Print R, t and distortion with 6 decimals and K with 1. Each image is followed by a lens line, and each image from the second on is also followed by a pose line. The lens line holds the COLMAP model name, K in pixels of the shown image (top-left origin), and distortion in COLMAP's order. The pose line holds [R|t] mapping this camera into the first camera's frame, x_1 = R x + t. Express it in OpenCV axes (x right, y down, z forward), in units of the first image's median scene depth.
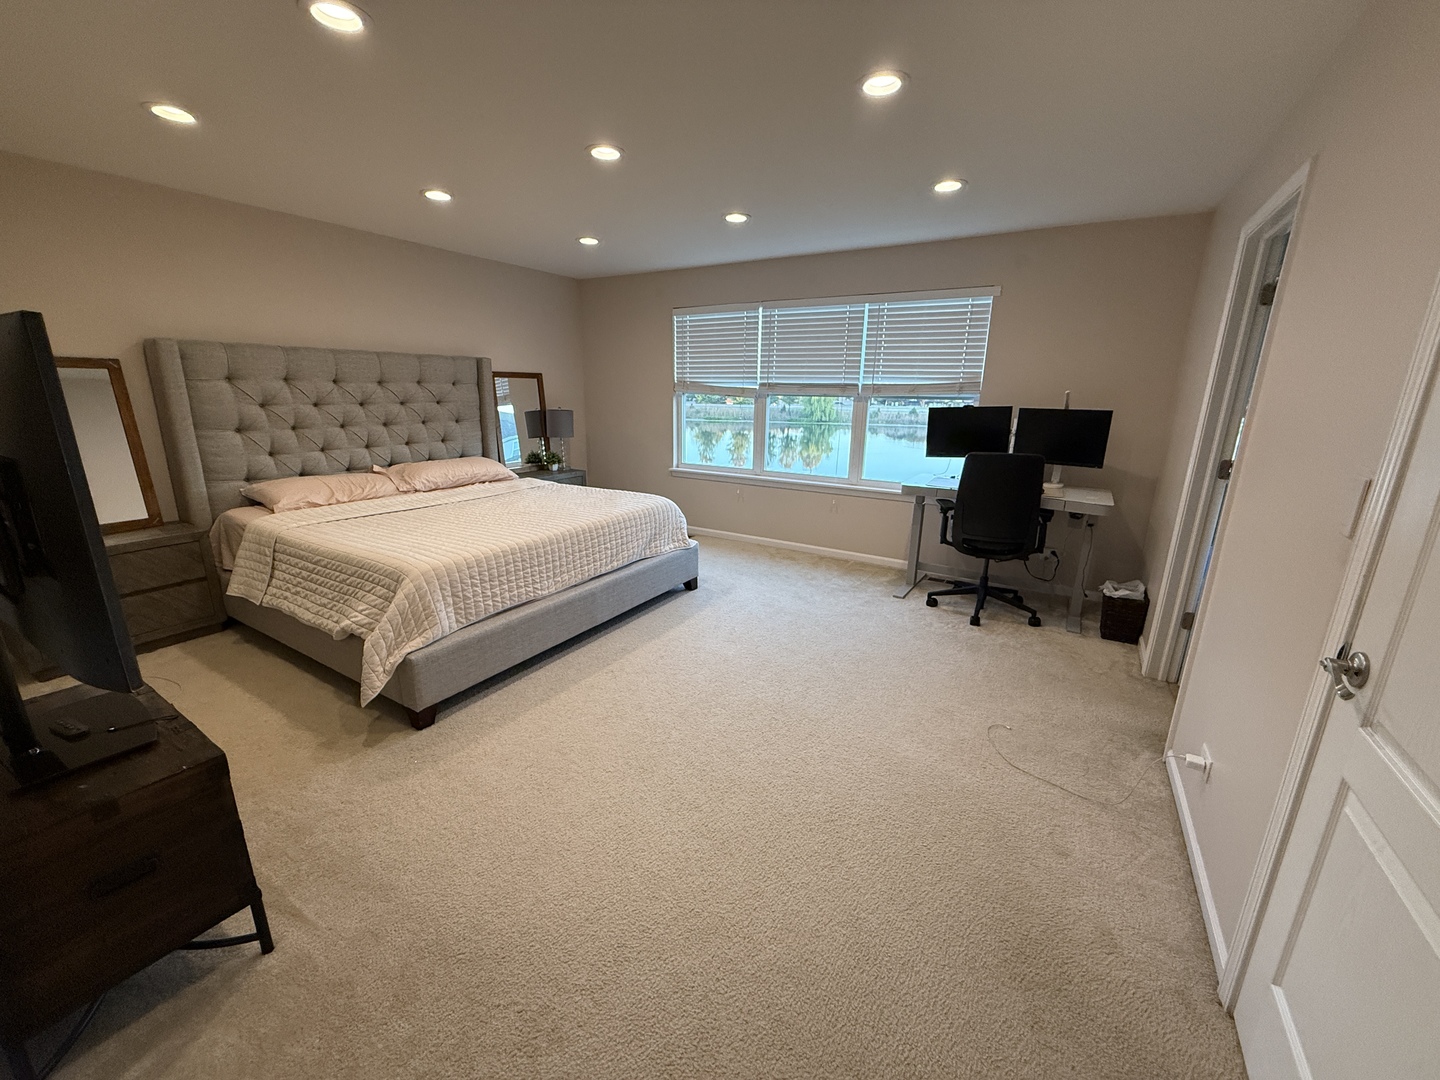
lens RADIAL K [[576.7, 0, 724.8], [0, 576.7, 539.5], [0, 0, 1]] dist [-0.001004, 0.001105]
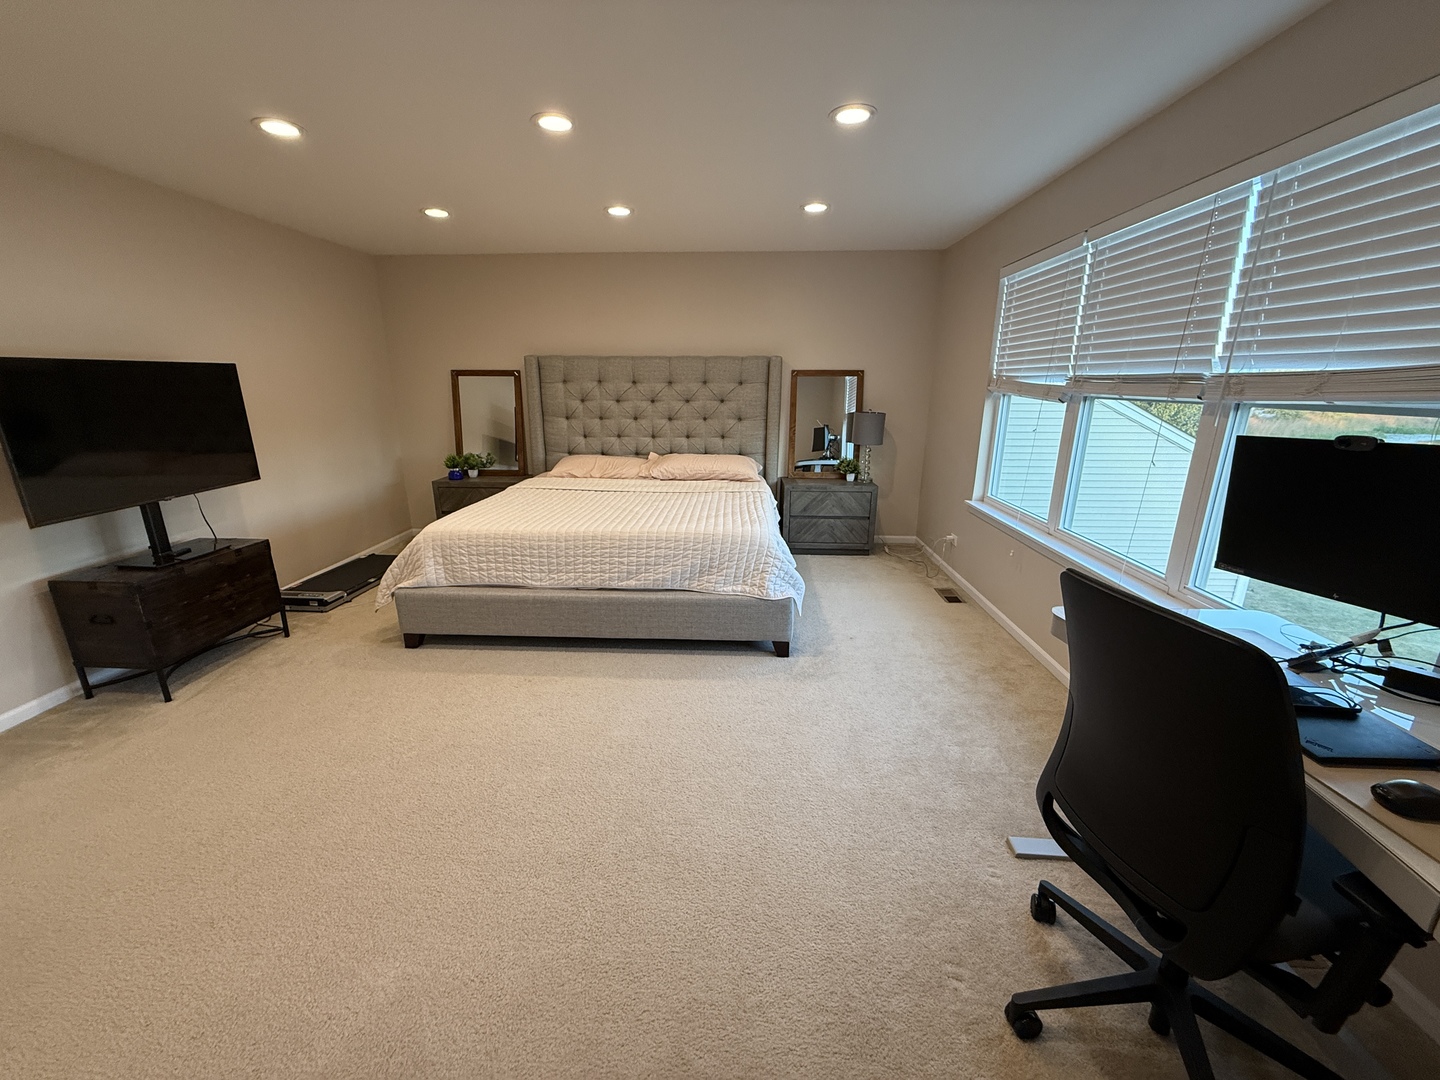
lens RADIAL K [[576.7, 0, 718.4], [0, 576.7, 544.4], [0, 0, 1]] dist [-0.001004, 0.001105]
pose [[0.474647, 0.227607, -0.850239, 0.568274], [-0.221222, 0.965827, 0.135052, -0.151115], [0.851922, 0.123990, 0.508778, 0.590926]]
